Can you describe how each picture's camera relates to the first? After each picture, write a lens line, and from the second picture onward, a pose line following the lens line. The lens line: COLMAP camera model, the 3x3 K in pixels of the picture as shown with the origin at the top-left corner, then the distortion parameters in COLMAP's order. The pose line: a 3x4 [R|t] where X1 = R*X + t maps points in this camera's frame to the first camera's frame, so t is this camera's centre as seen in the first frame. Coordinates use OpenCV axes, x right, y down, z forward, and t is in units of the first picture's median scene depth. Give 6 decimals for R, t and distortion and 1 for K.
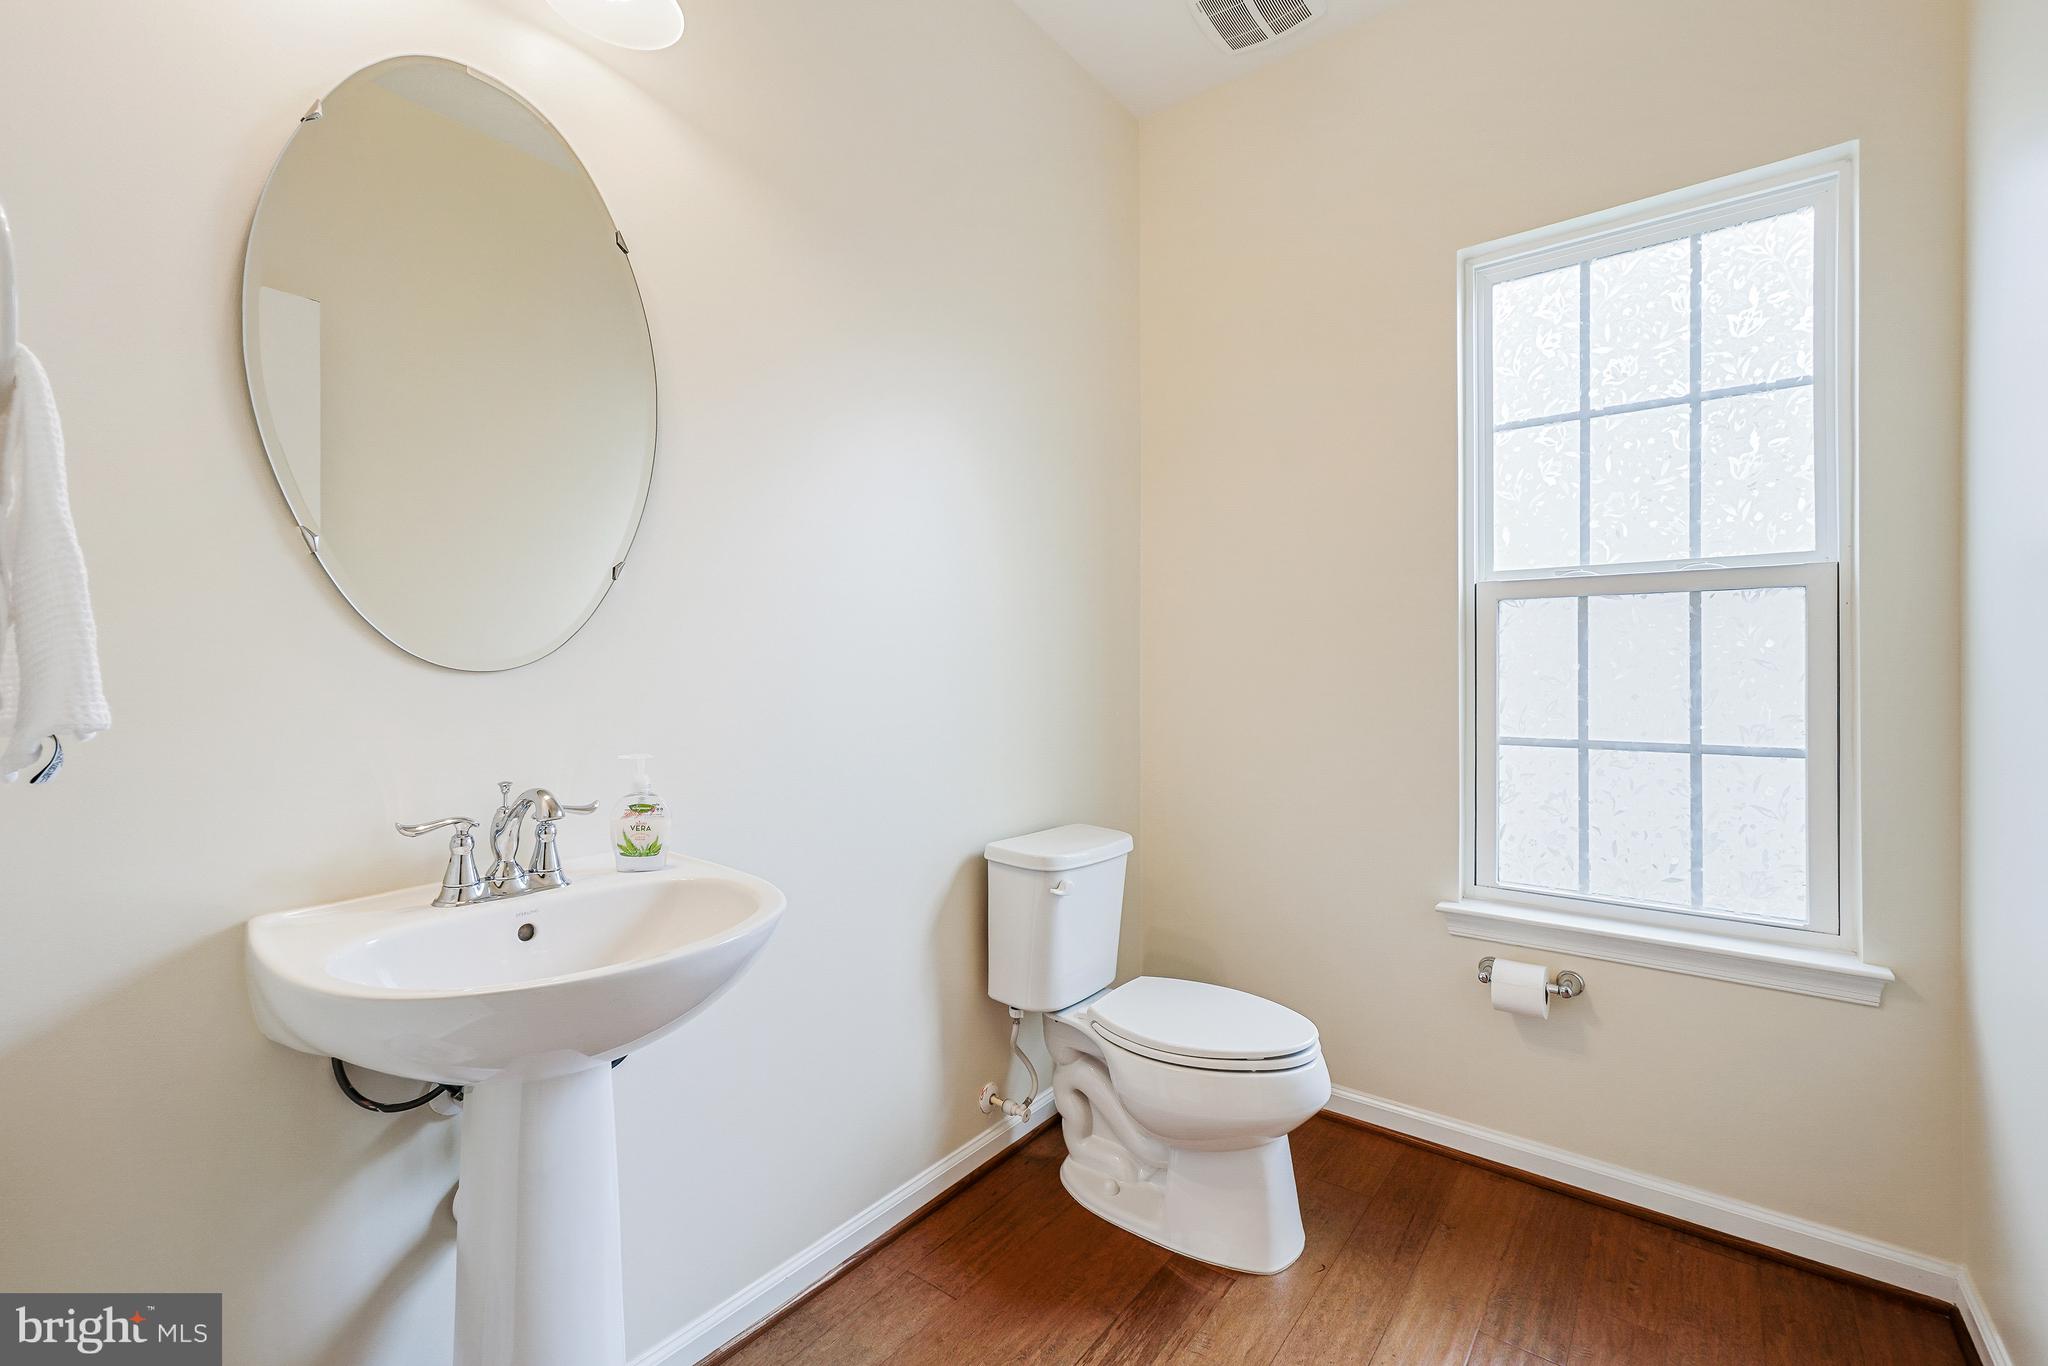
lens RADIAL K [[894.0, 0, 1024.1], [0, 894.0, 676.0], [0, 0, 1]] dist [0.001864, -0.002548]
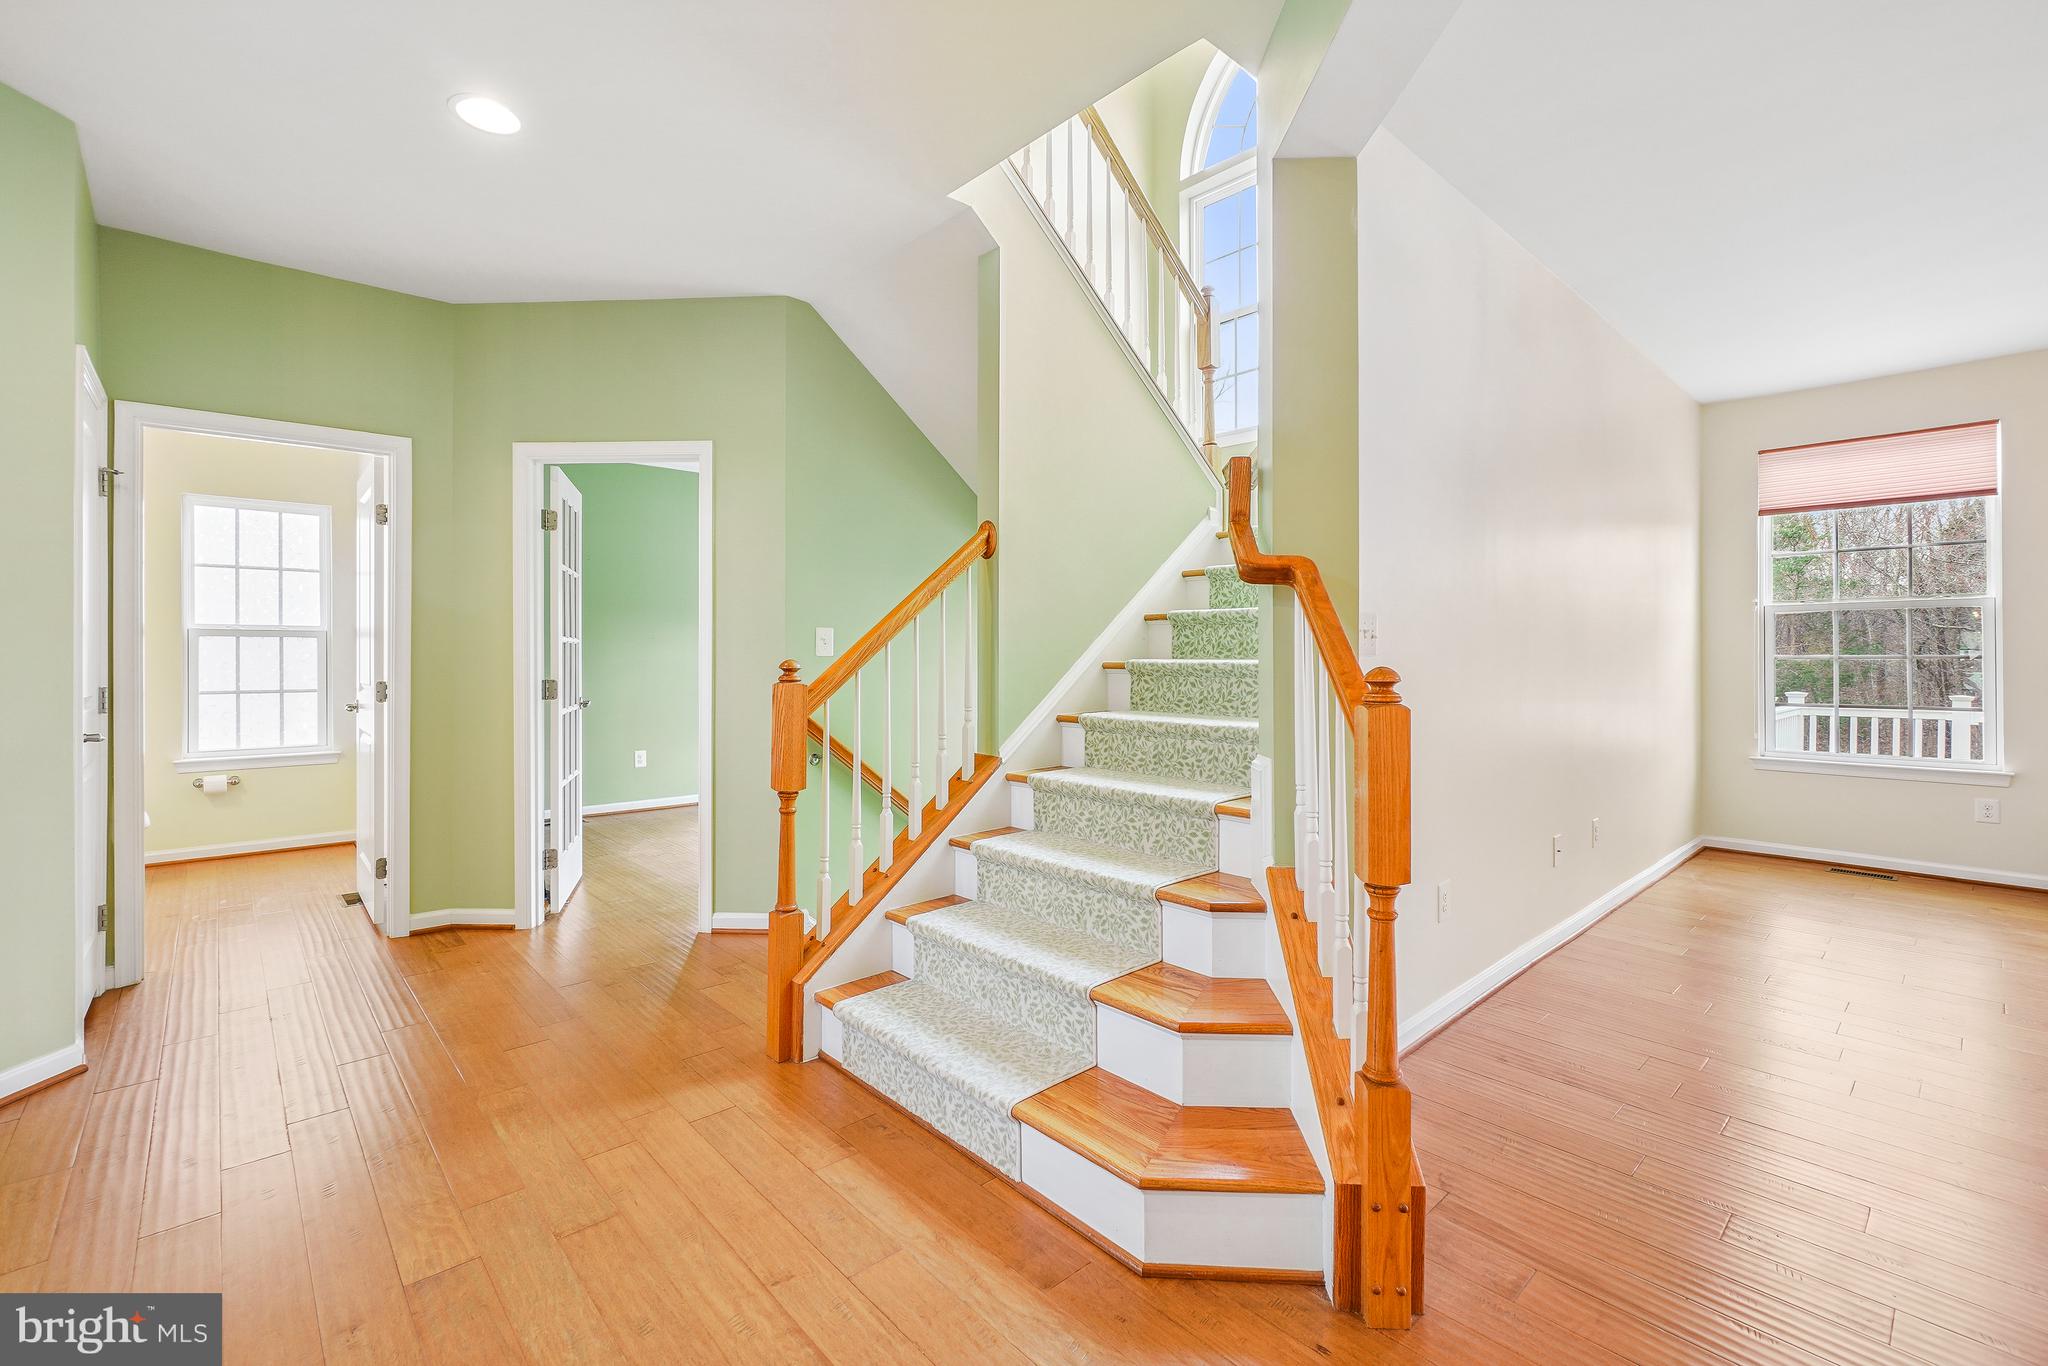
lens RADIAL K [[894.0, 0, 1015.5], [0, 894.0, 651.0], [0, 0, 1]] dist [0.001864, -0.002548]
pose [[0.152875, 0.007671, 0.988216, -1.682624], [0.006201, 0.999943, -0.008721, -0.008280], [-0.988226, 0.007461, 0.152818, -1.727319]]
